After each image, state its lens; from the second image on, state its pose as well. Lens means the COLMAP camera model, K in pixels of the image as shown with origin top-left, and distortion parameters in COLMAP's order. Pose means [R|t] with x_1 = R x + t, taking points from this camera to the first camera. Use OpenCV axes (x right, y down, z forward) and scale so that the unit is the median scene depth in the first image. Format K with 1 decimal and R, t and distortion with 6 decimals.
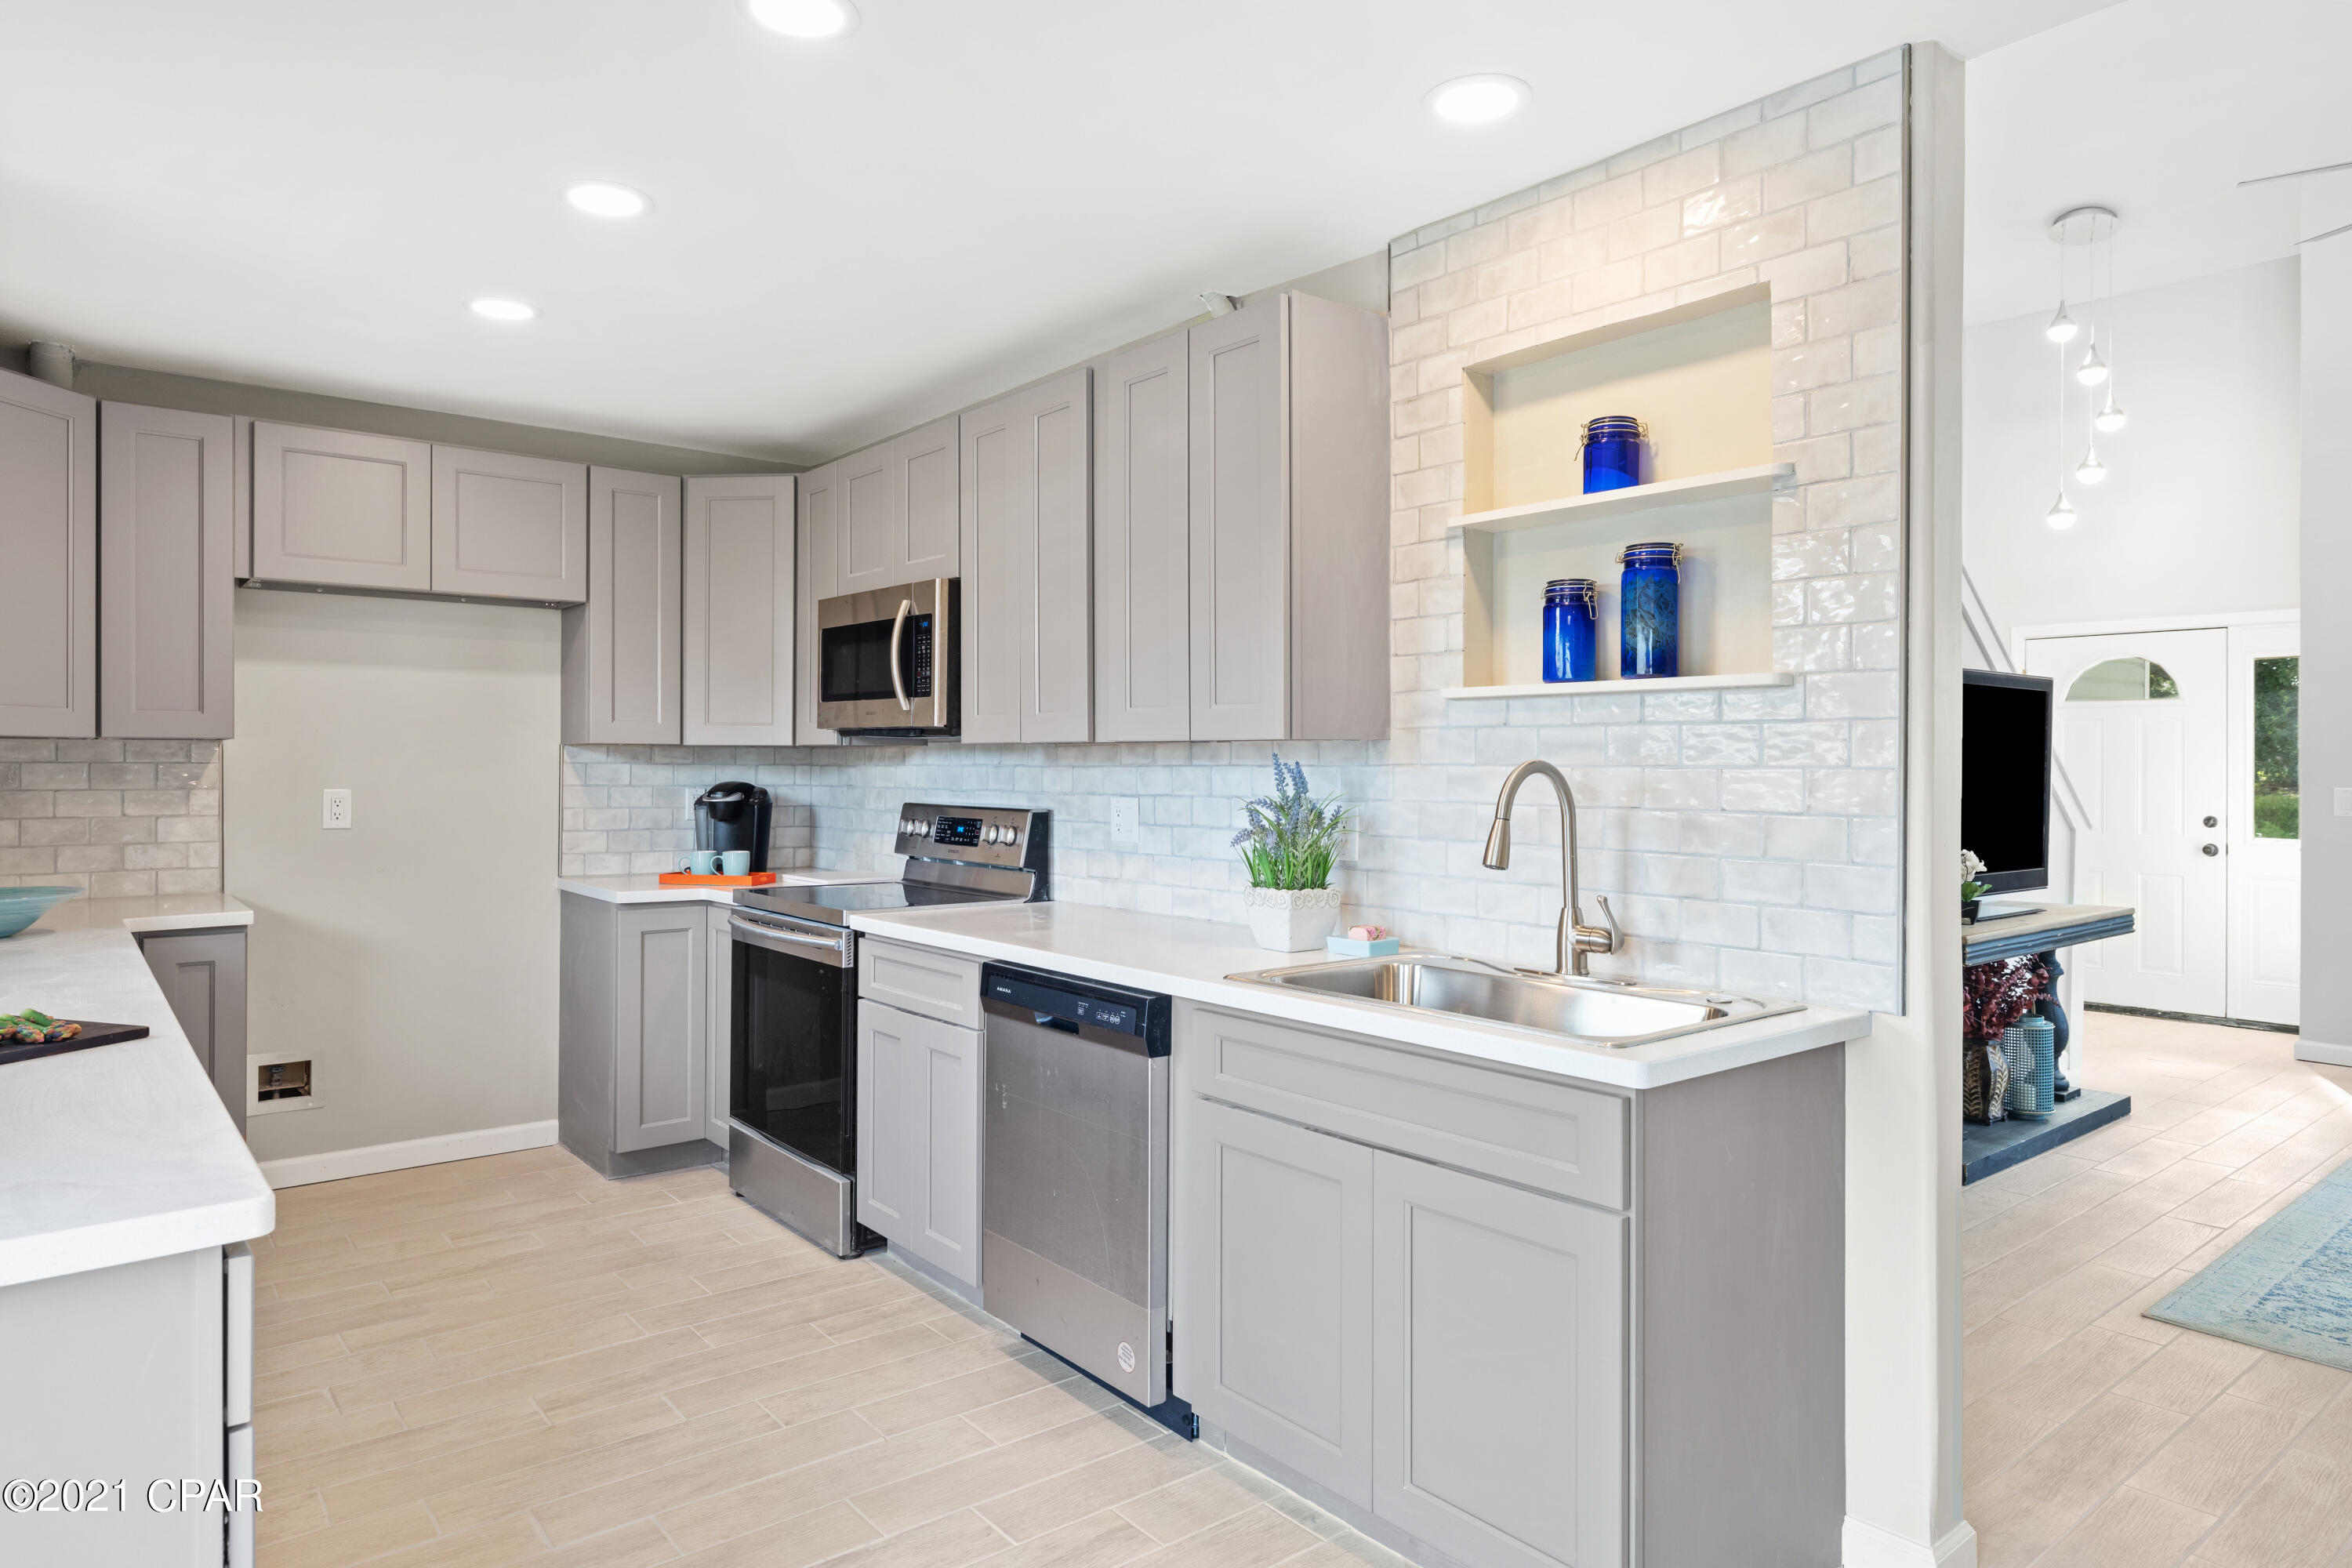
lens RADIAL K [[1388.9, 0, 1186.5], [0, 1388.9, 761.9], [0, 0, 1]] dist [-0.004987, 0.005259]
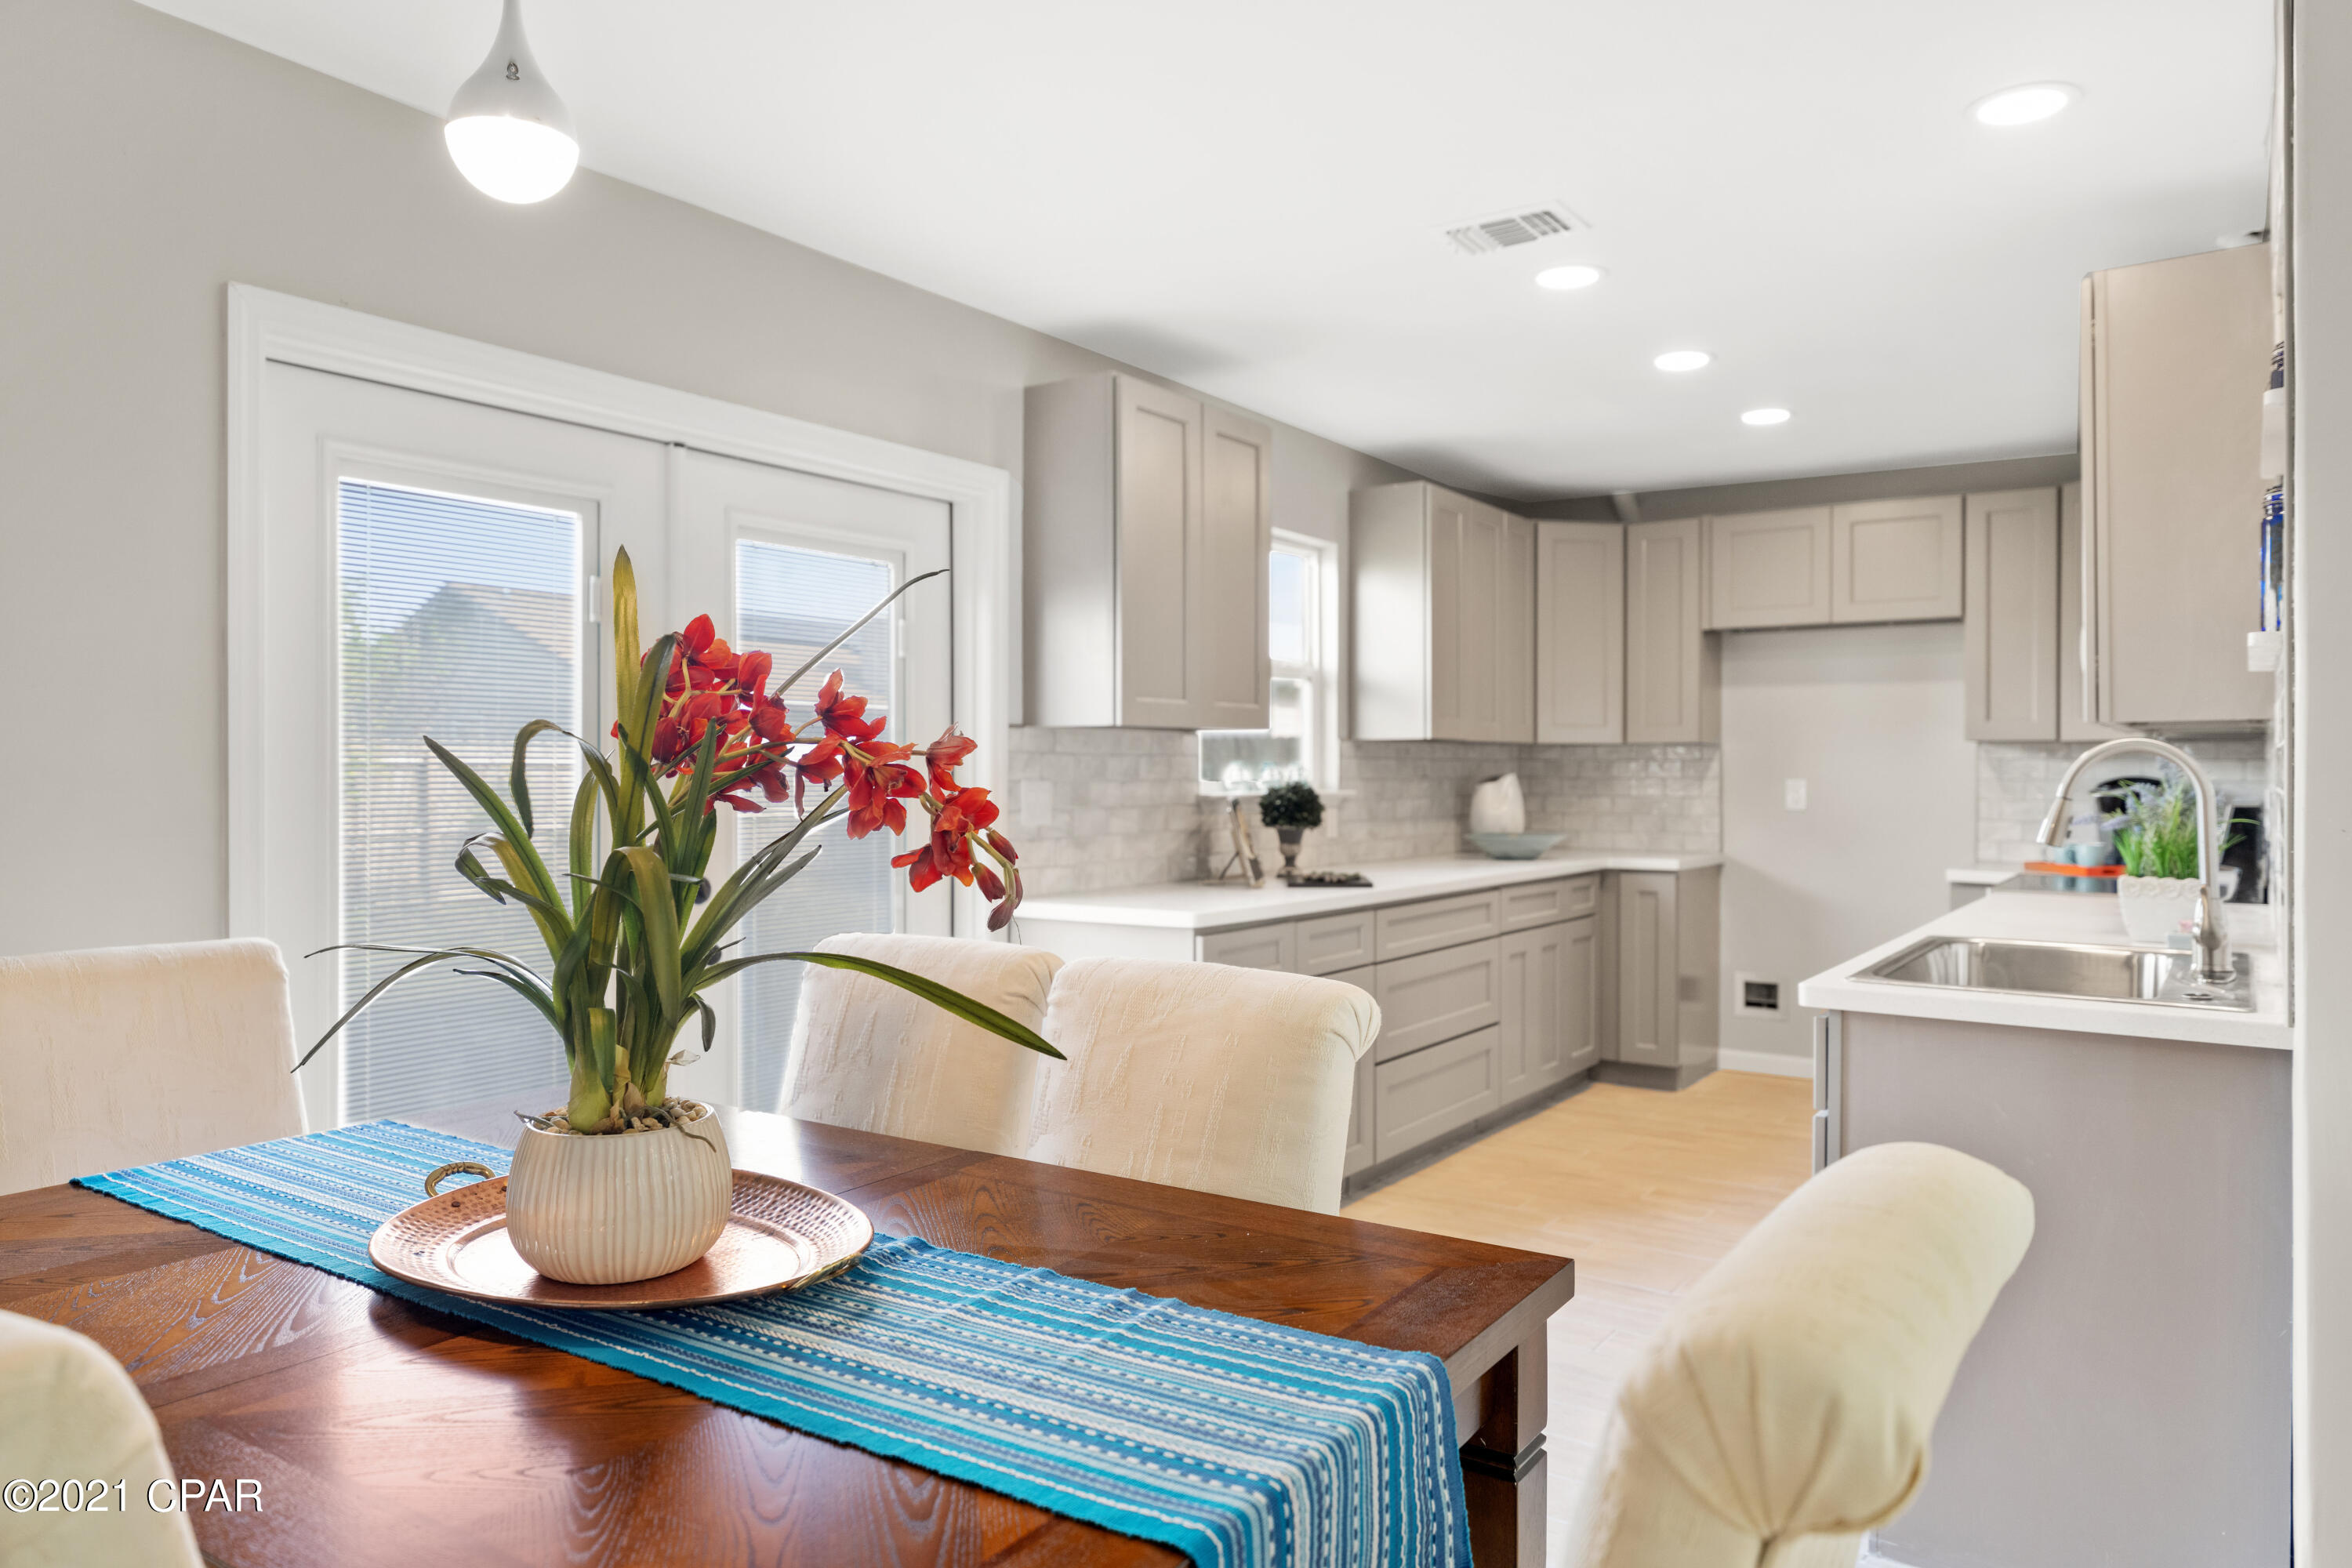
lens RADIAL K [[1546.4, 0, 1192.7], [0, 1546.4, 774.1], [0, 0, 1]] dist [0.007927, 0.002669]
pose [[0.278074, -0.000678, -0.960559, 0.798642], [0.001890, 0.999998, -0.000159, 0.016622], [0.960558, -0.001771, 0.278075, 0.060016]]
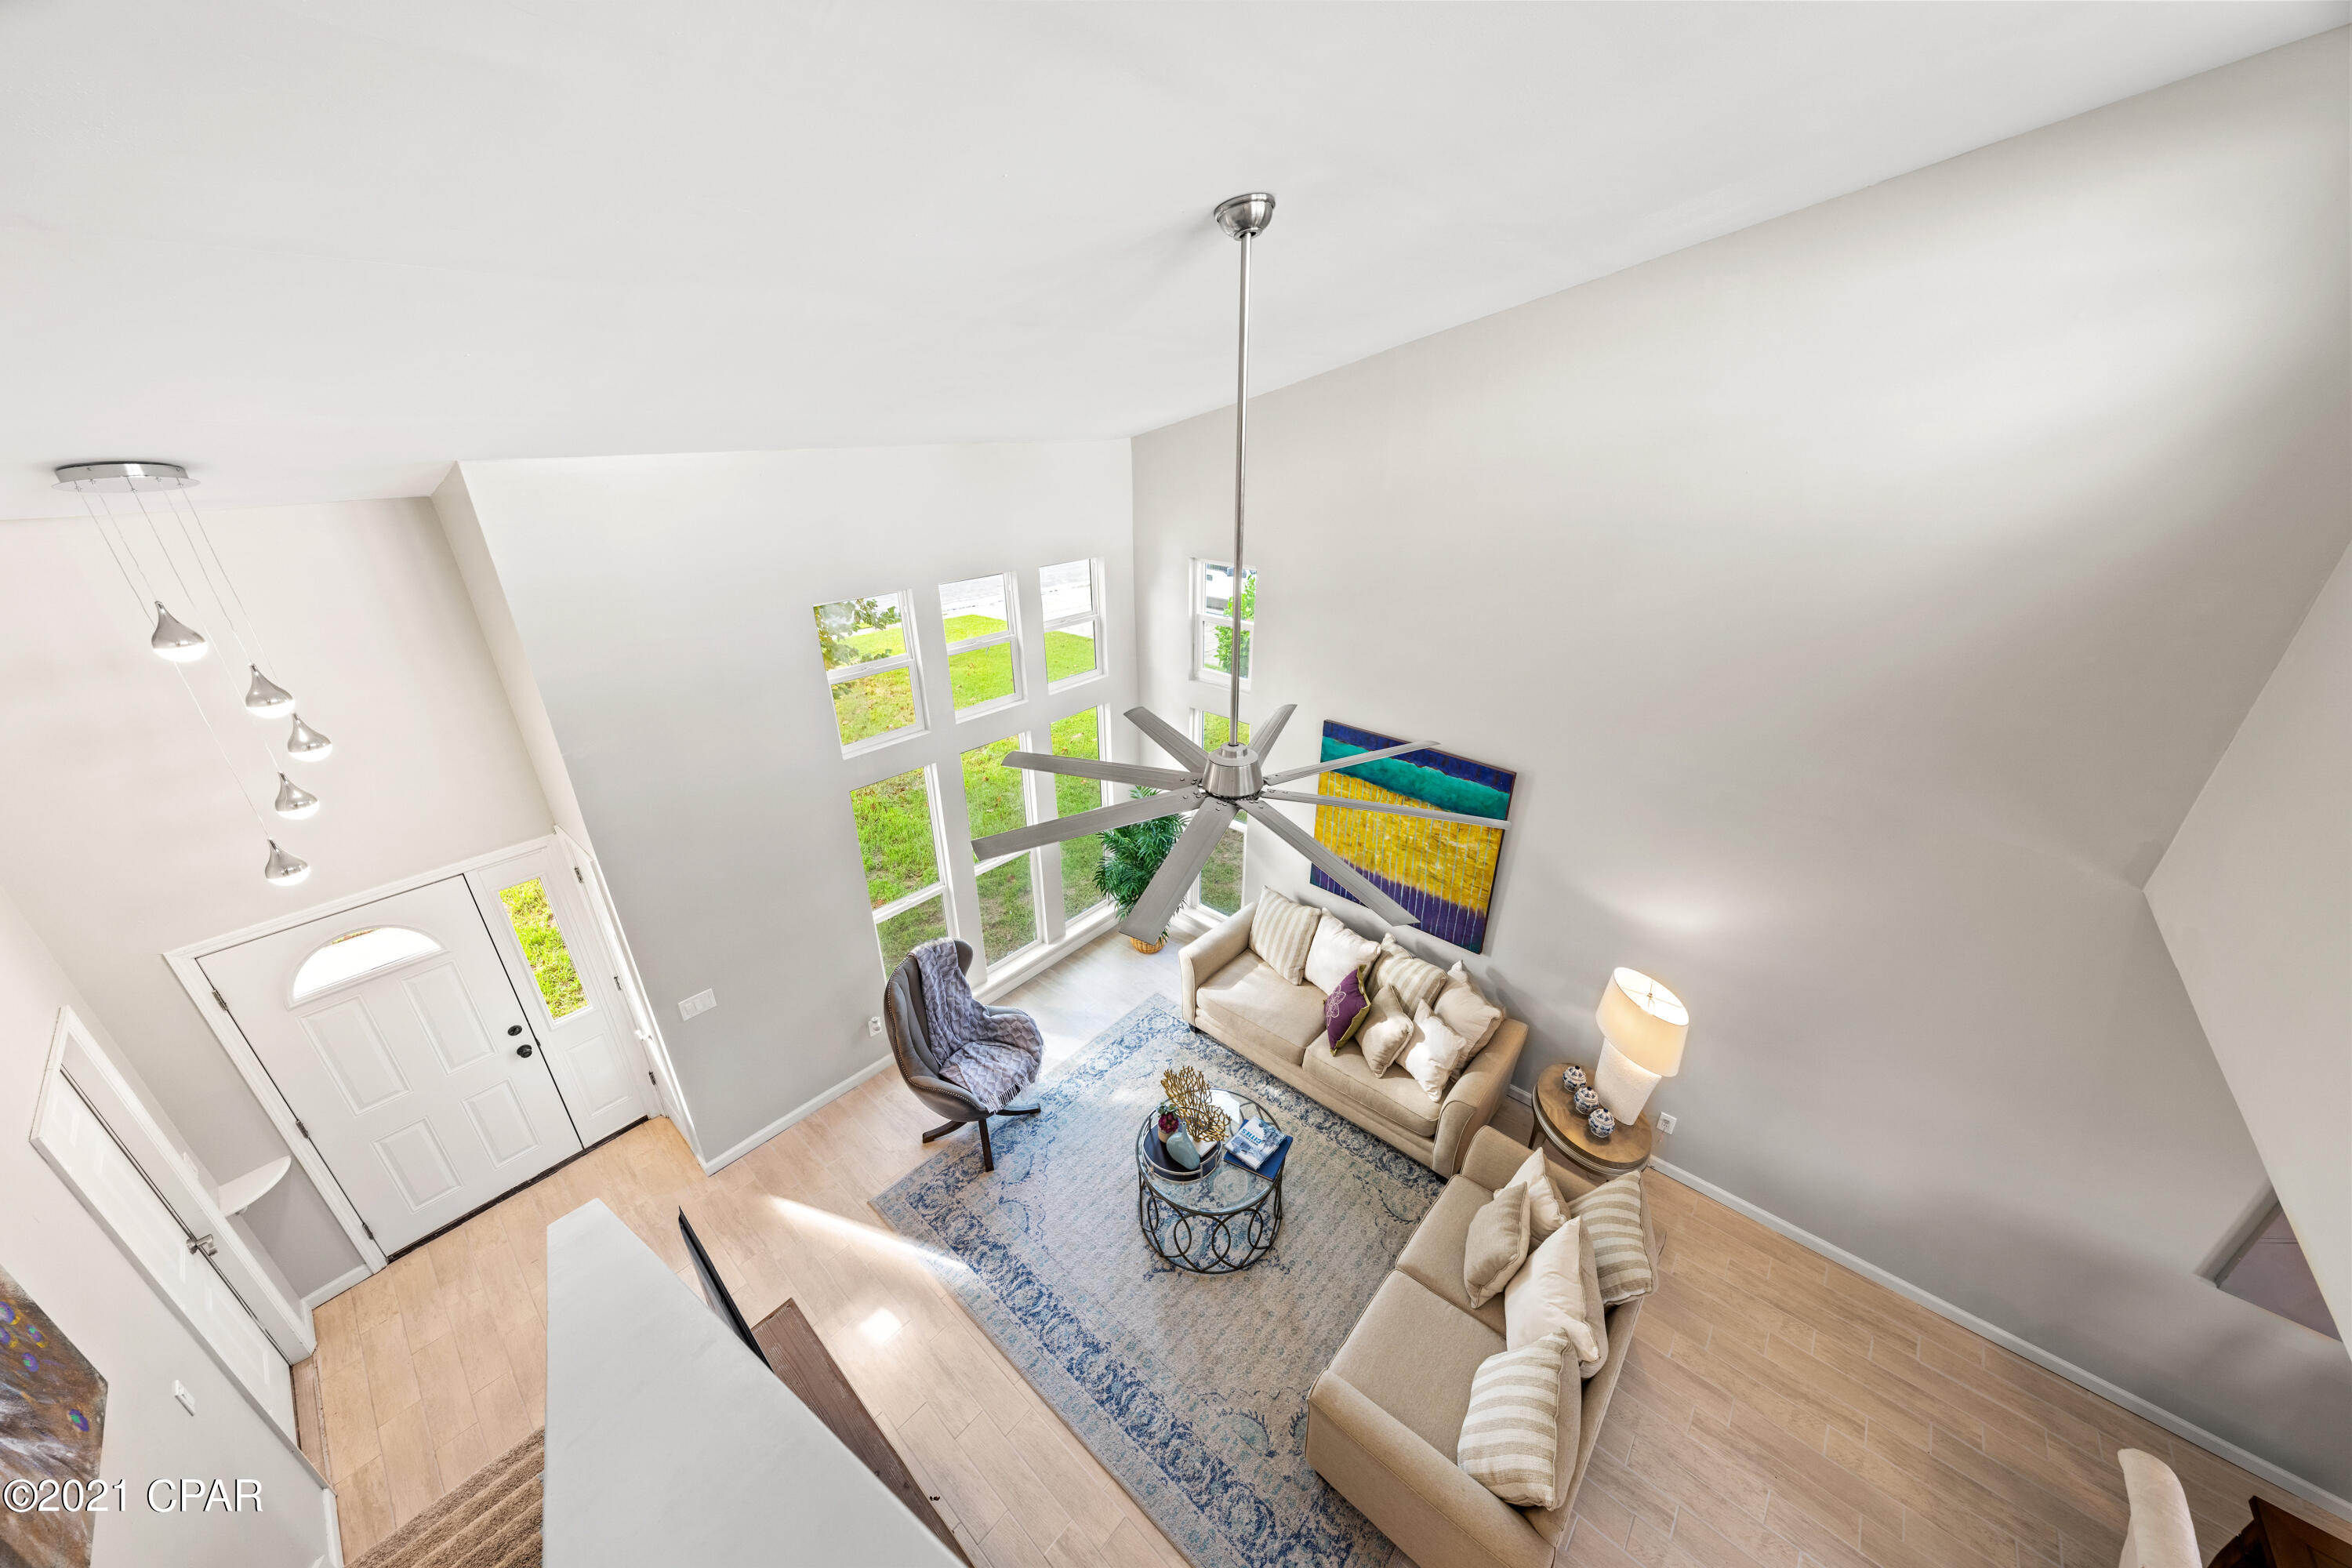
lens RADIAL K [[794.9, 0, 1174.7], [0, 794.9, 771.9], [0, 0, 1]] dist [-0.007608, -0.000015]
pose [[-0.163775, -0.402799, 0.900517, 0.361115], [0.007543, 0.912304, 0.409444, -0.821221], [-0.986469, 0.073849, -0.146374, 1.171586]]
